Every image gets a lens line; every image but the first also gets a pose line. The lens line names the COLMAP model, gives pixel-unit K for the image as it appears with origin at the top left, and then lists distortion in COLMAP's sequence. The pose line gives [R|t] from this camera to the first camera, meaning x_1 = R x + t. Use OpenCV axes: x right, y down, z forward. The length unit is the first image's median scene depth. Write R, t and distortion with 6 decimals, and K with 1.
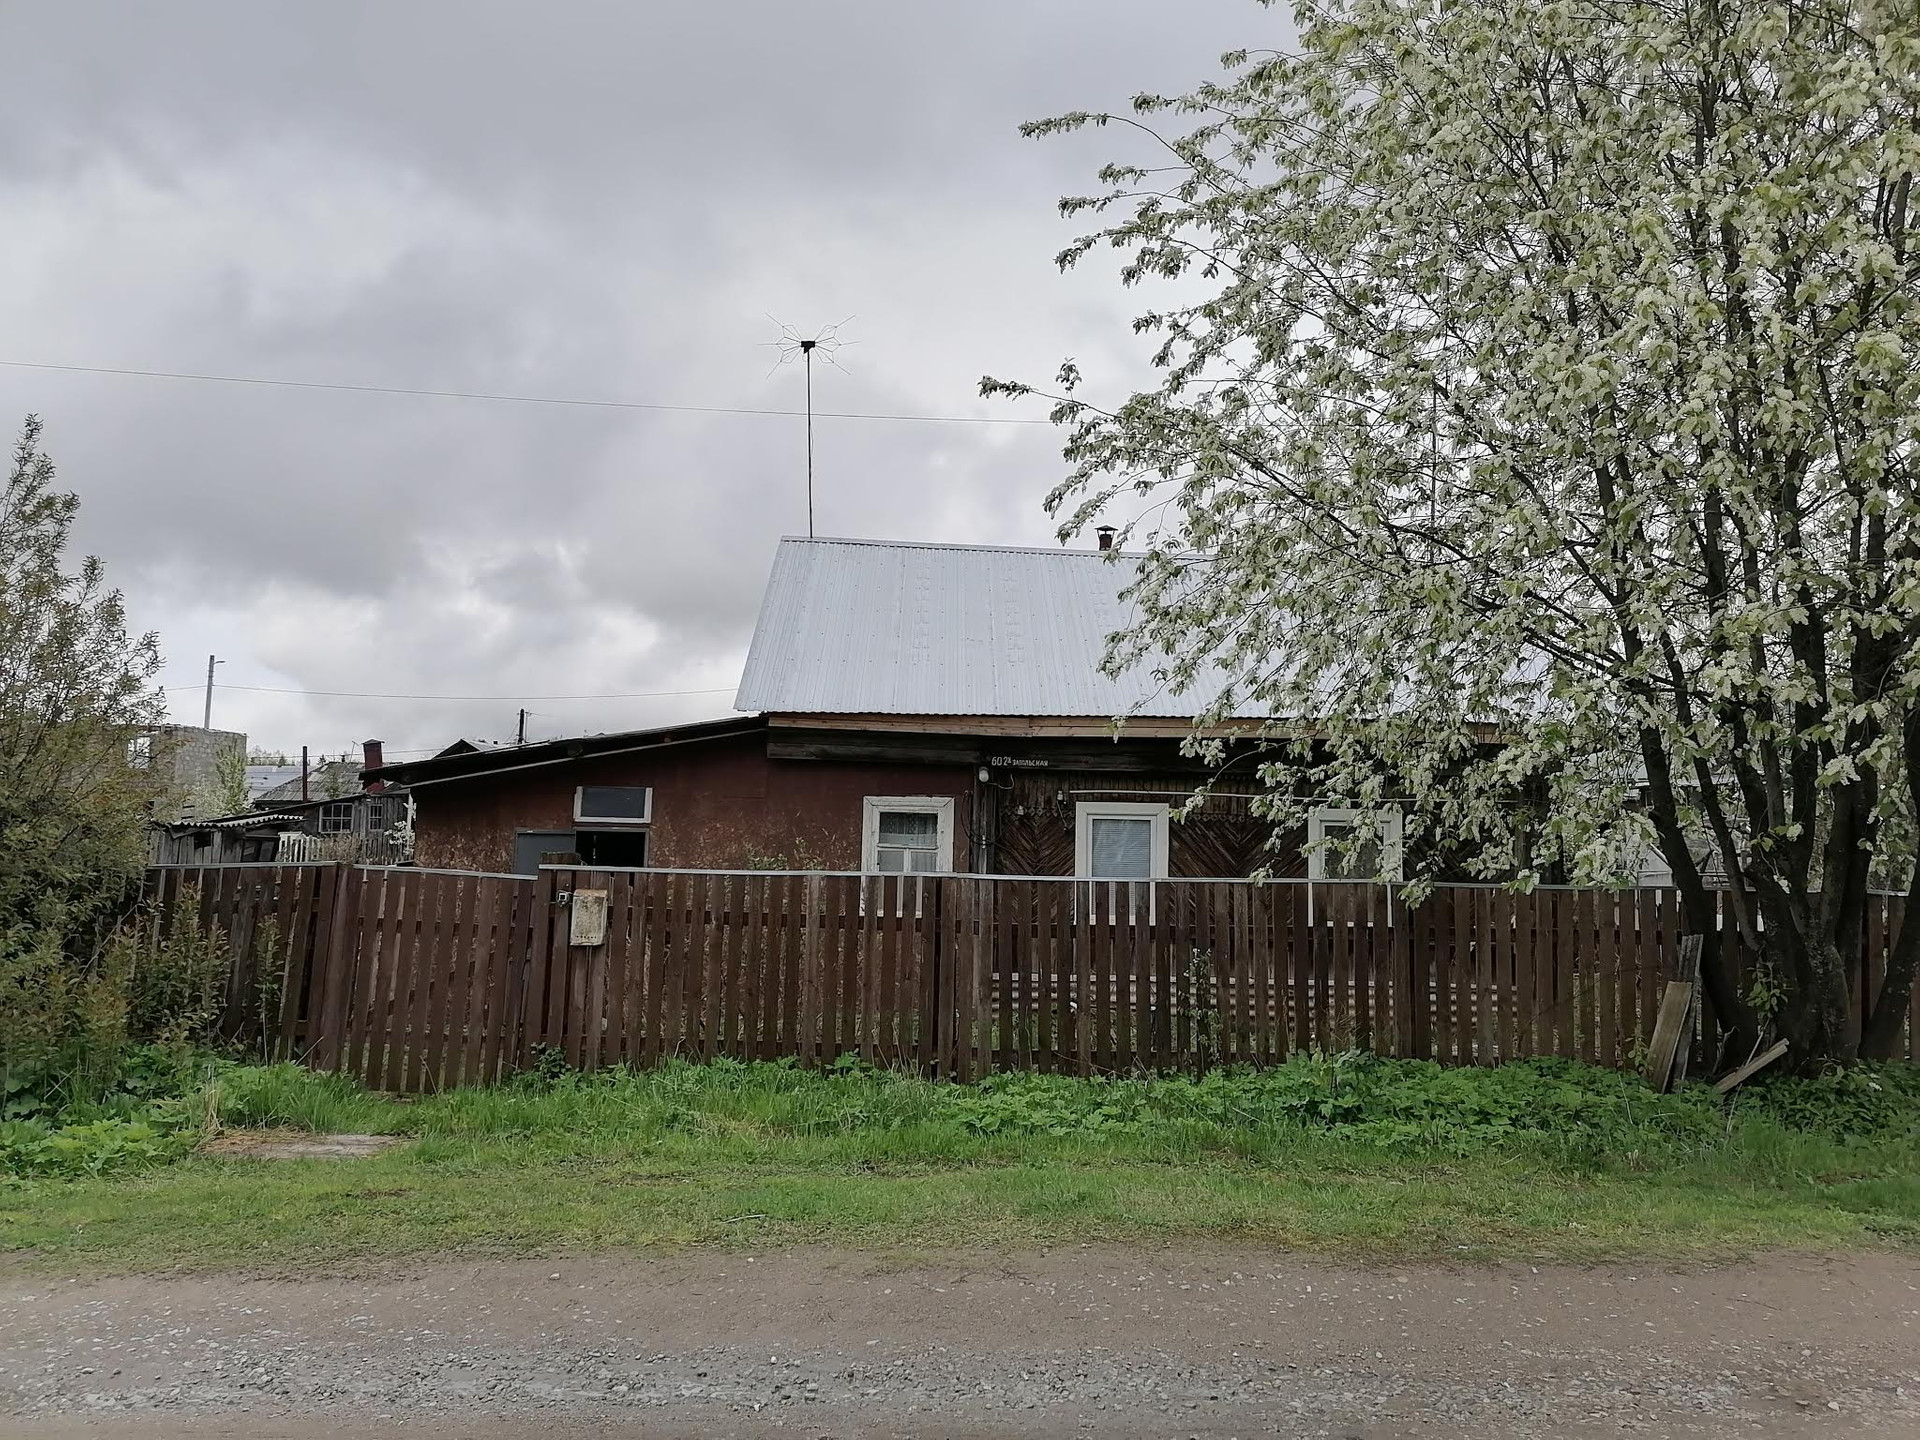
lens RADIAL K [[1425.7, 0, 962.8], [0, 1425.7, 715.2], [0, 0, 1]] dist [0.096249, -0.096127]
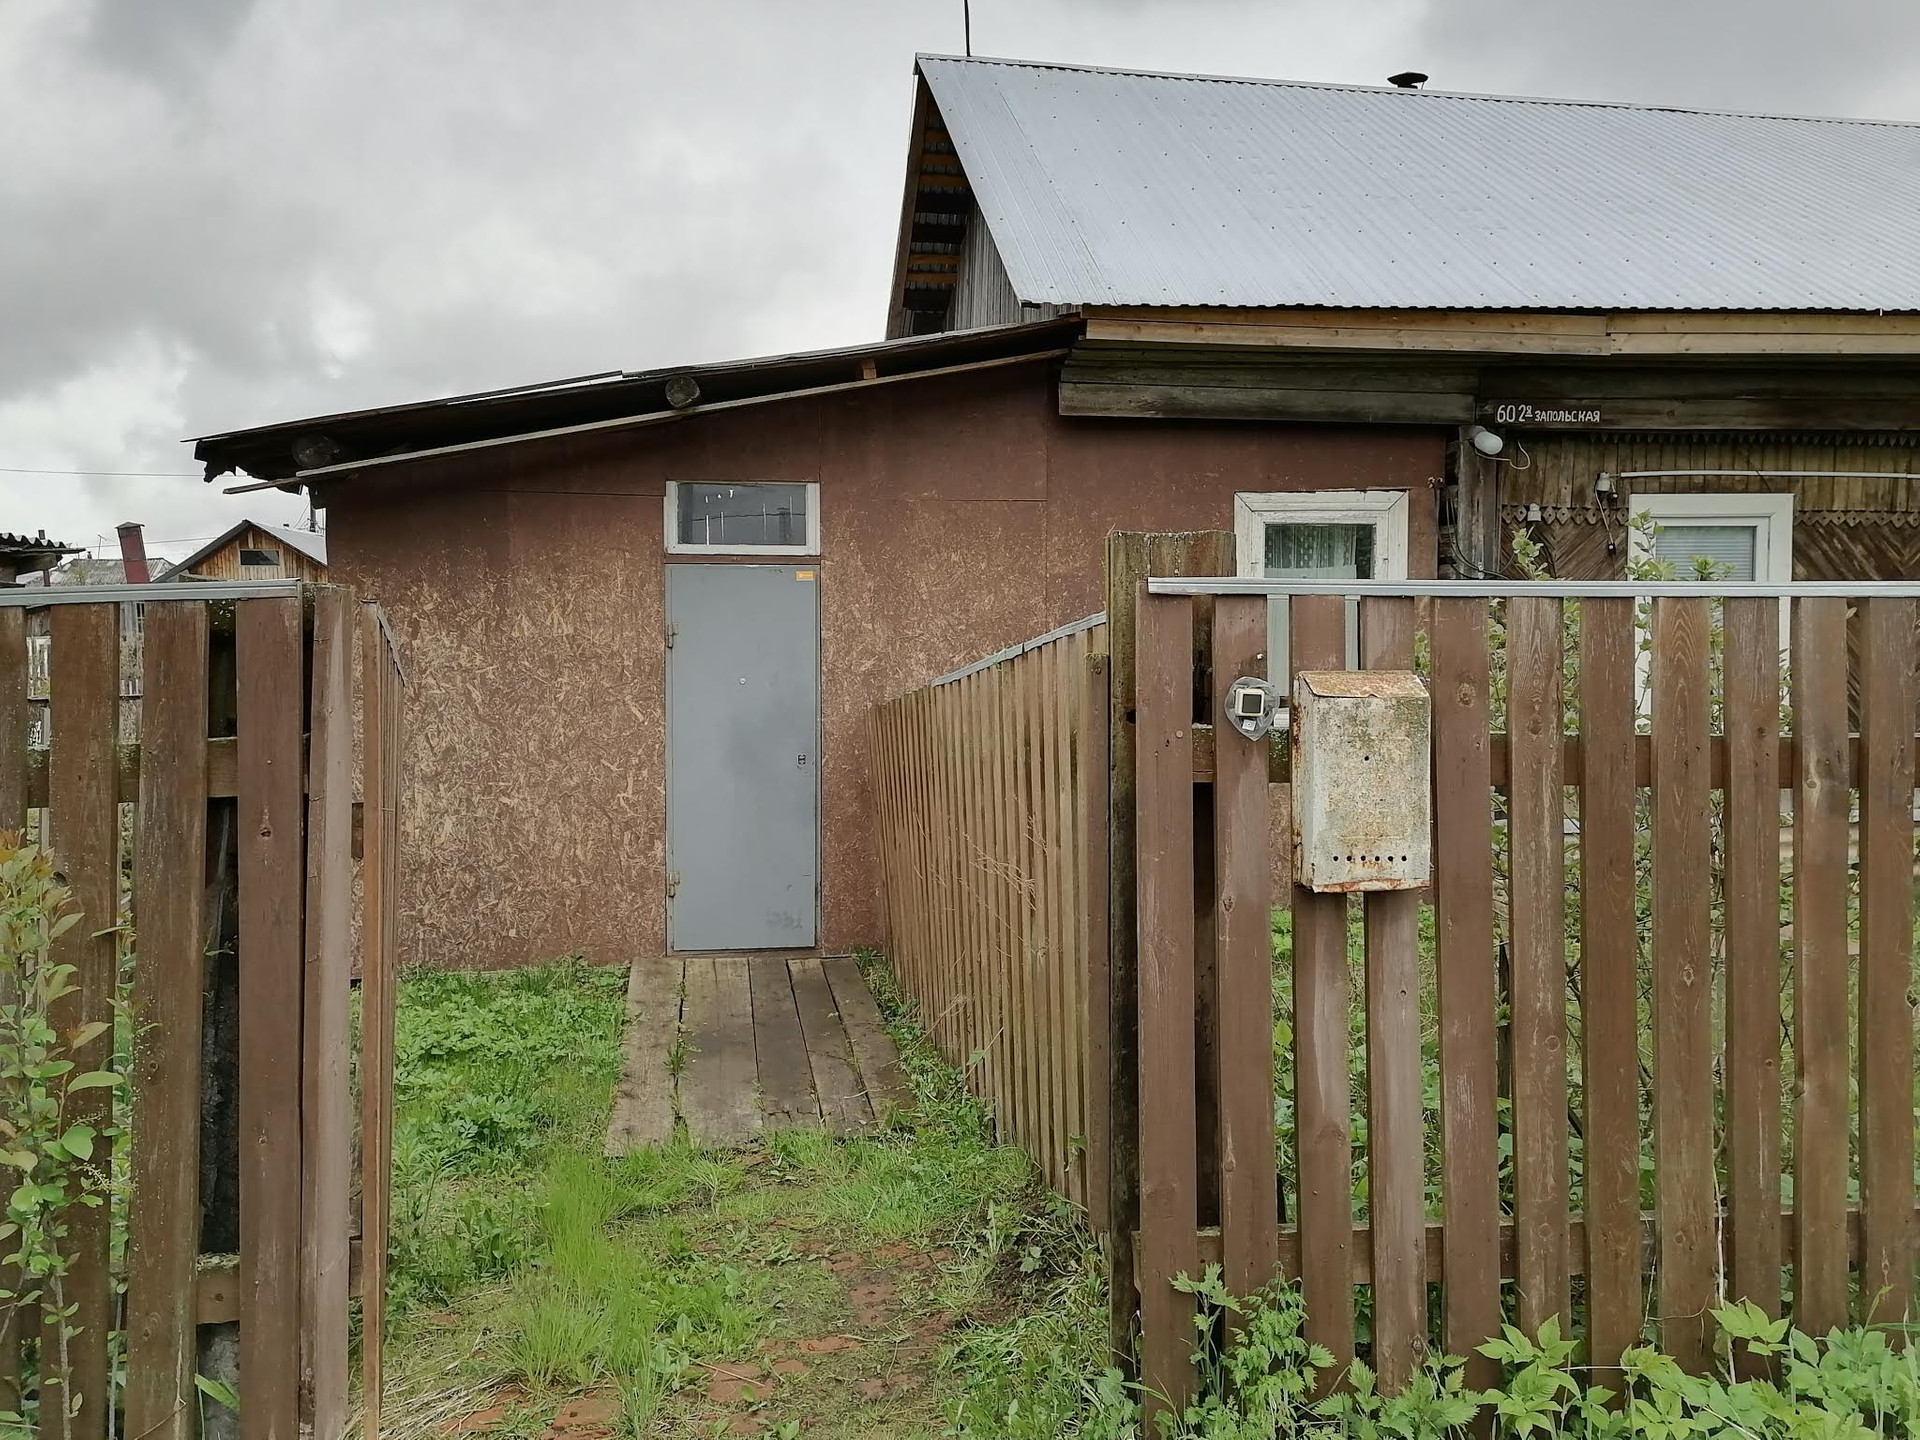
lens RADIAL K [[1425.7, 0, 958.2], [0, 1425.7, 728.9], [0, 0, 1]] dist [0.096249, -0.096127]
pose [[0.991029, -0.037864, 0.128173, -0.237900], [0.018037, 0.988146, 0.152451, 0.060594], [-0.132426, -0.148771, 0.979964, 0.501571]]
